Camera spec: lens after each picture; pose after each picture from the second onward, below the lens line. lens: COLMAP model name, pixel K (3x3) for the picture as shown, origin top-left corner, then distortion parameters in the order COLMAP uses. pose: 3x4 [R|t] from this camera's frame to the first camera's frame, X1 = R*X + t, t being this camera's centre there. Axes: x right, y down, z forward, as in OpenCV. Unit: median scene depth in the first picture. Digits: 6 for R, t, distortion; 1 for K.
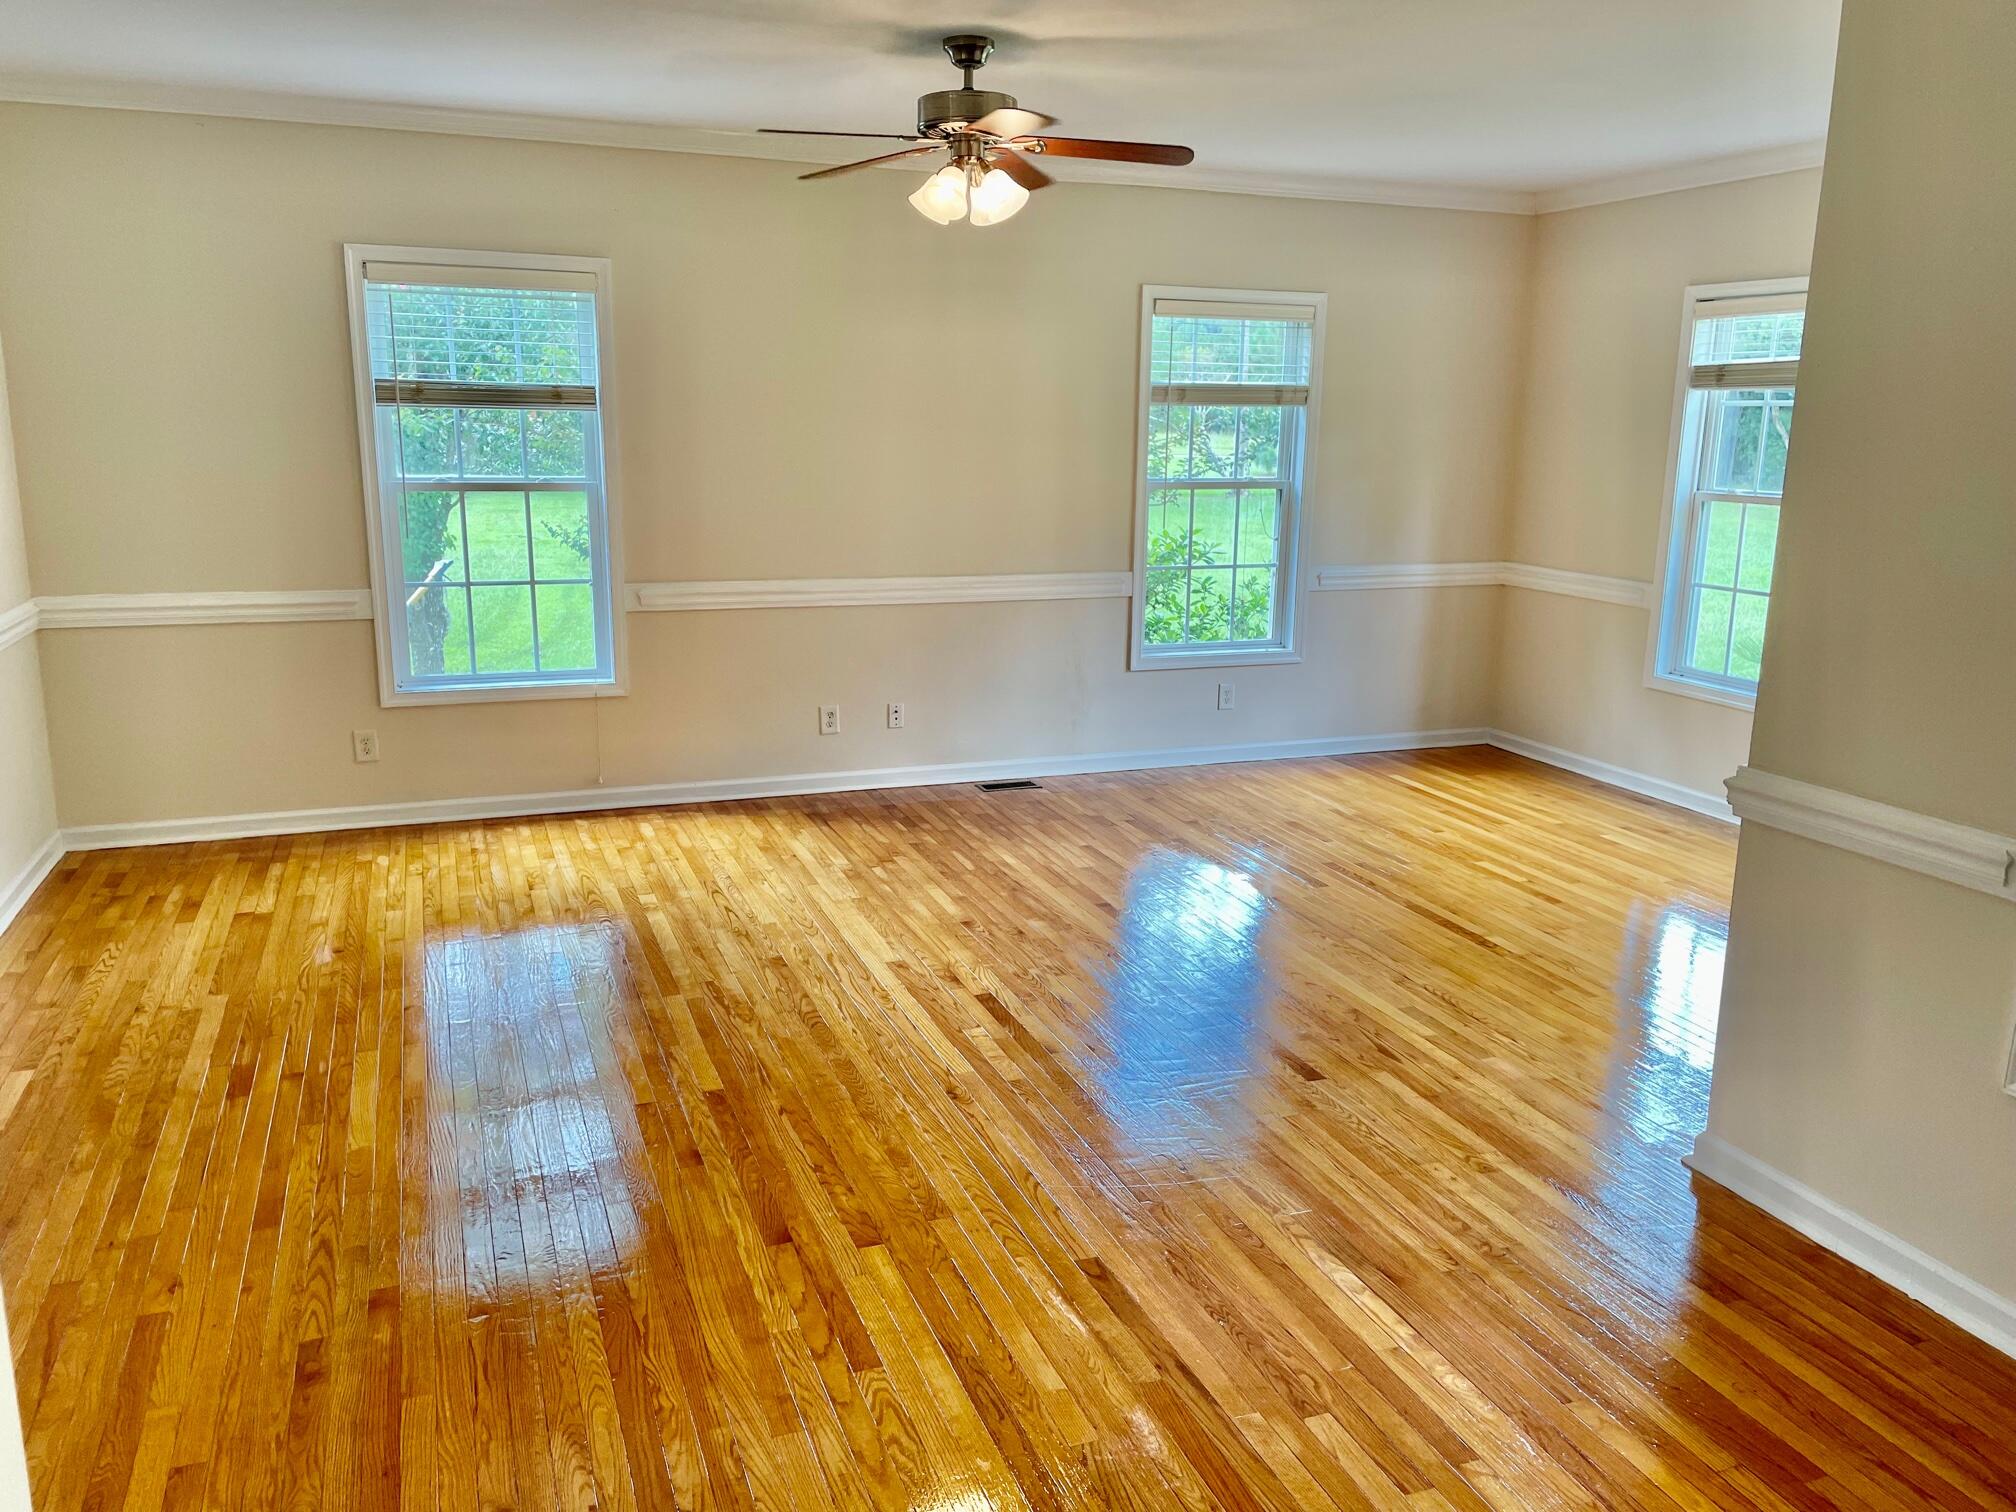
lens RADIAL K [[1513.0, 0, 1002.0], [0, 1513.0, 739.0], [0, 0, 1]] dist [0.098635, -0.123875]
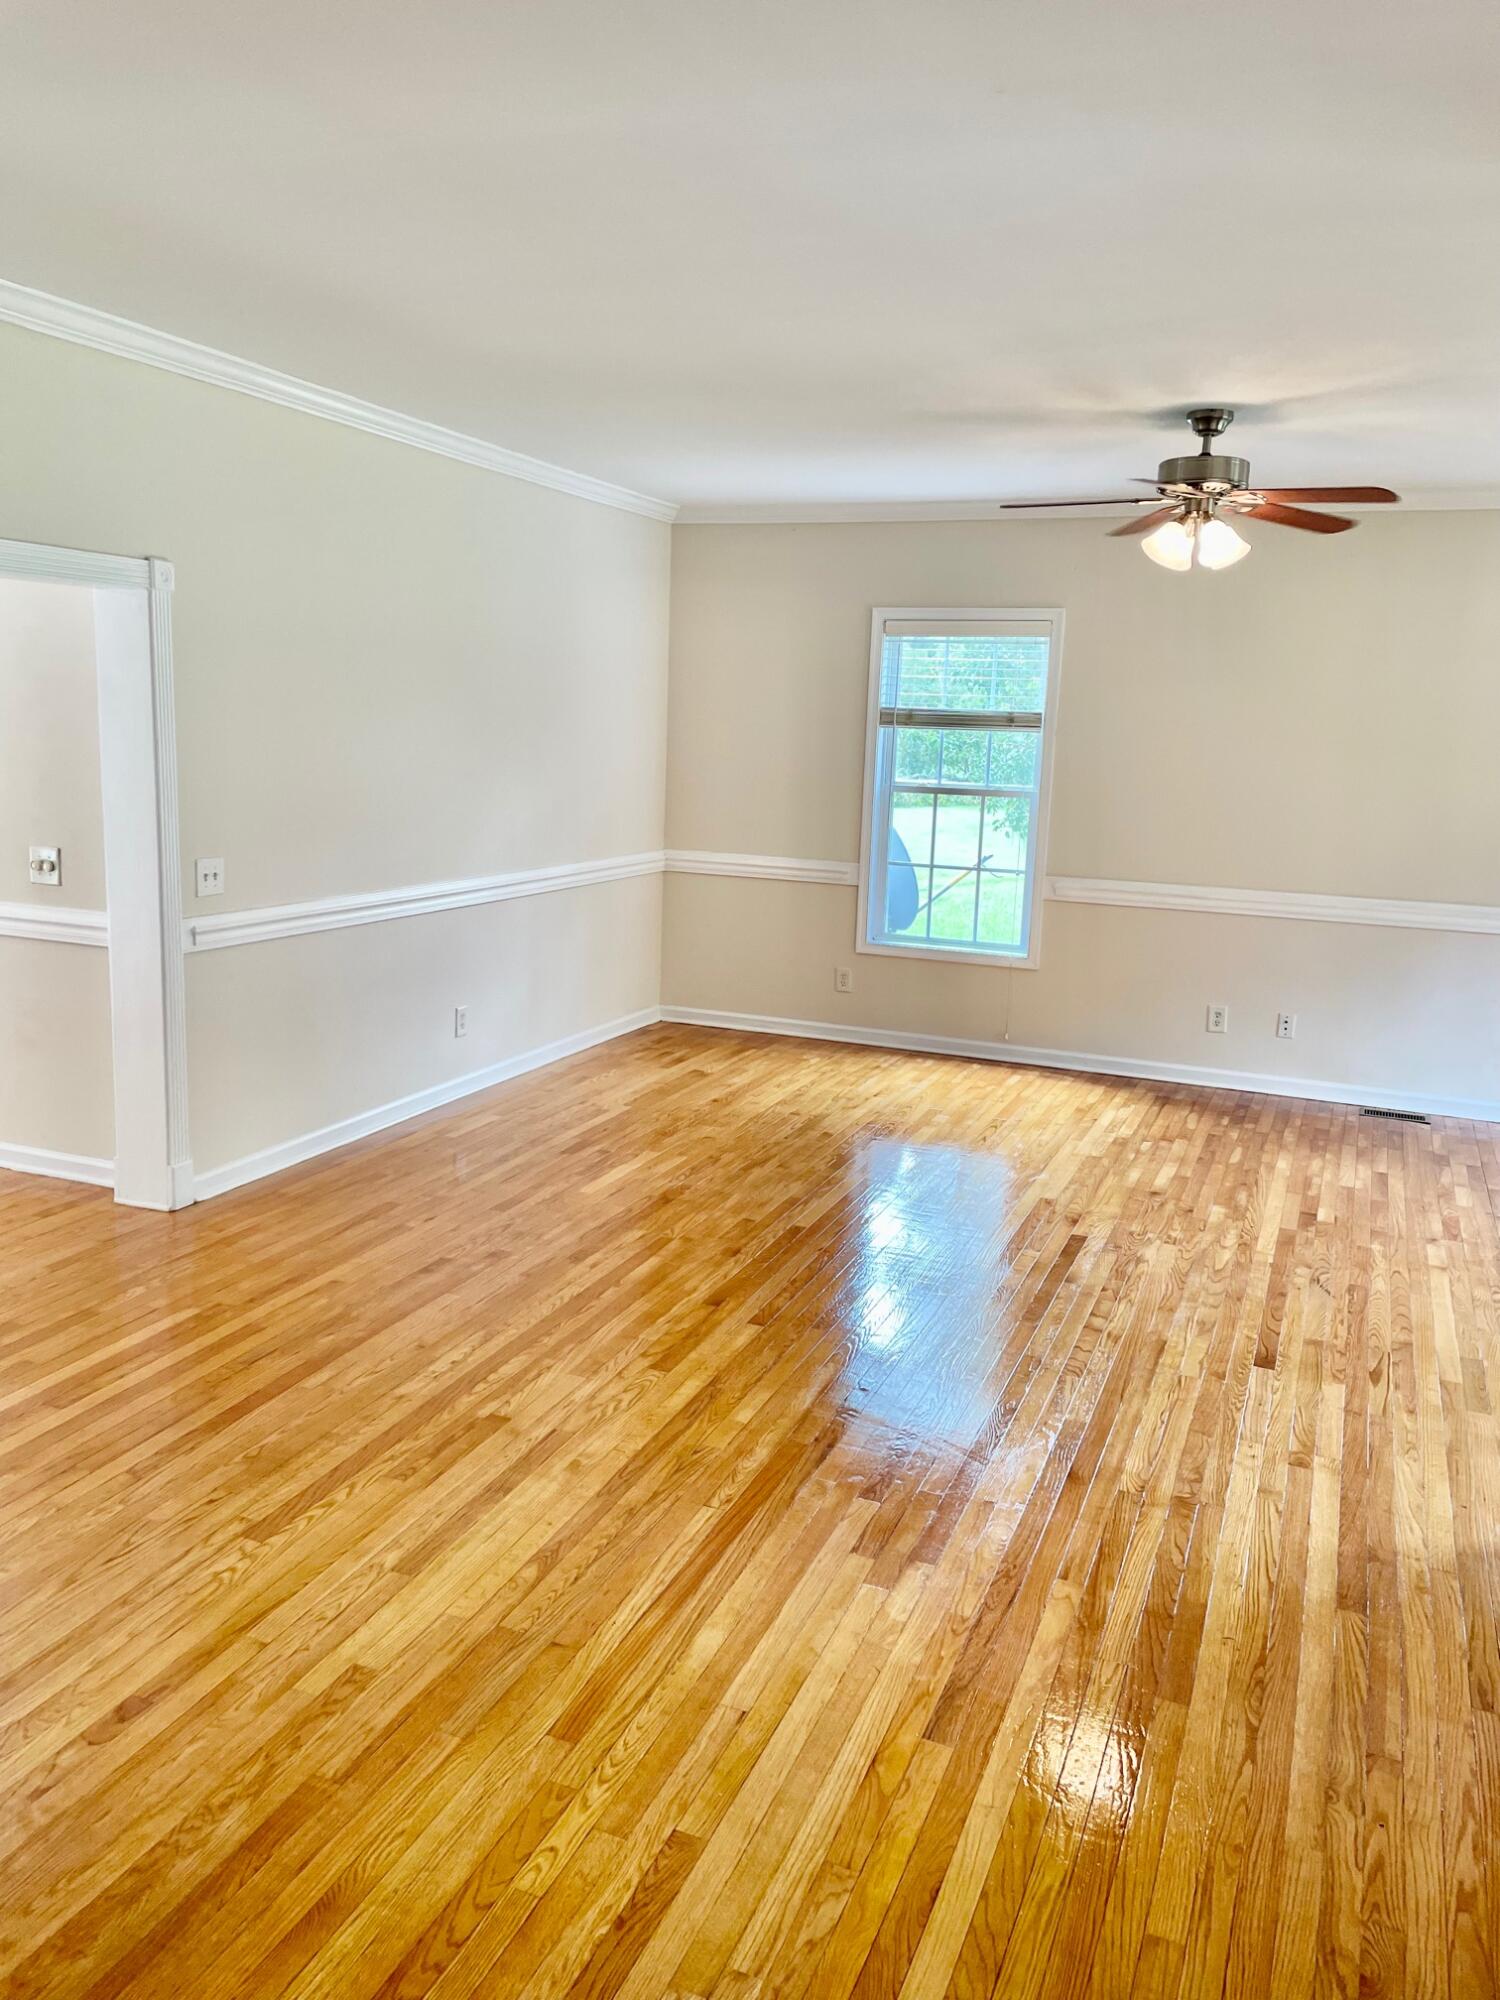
lens RADIAL K [[1501.0, 0, 757.2], [0, 1501.0, 992.1], [0, 0, 1]] dist [0.098635, -0.123875]
pose [[0.732497, 0.135978, -0.667052, 0.469922], [-0.170245, 0.985304, 0.013905, 0.011369], [0.659140, 0.103377, 0.744881, -0.022784]]
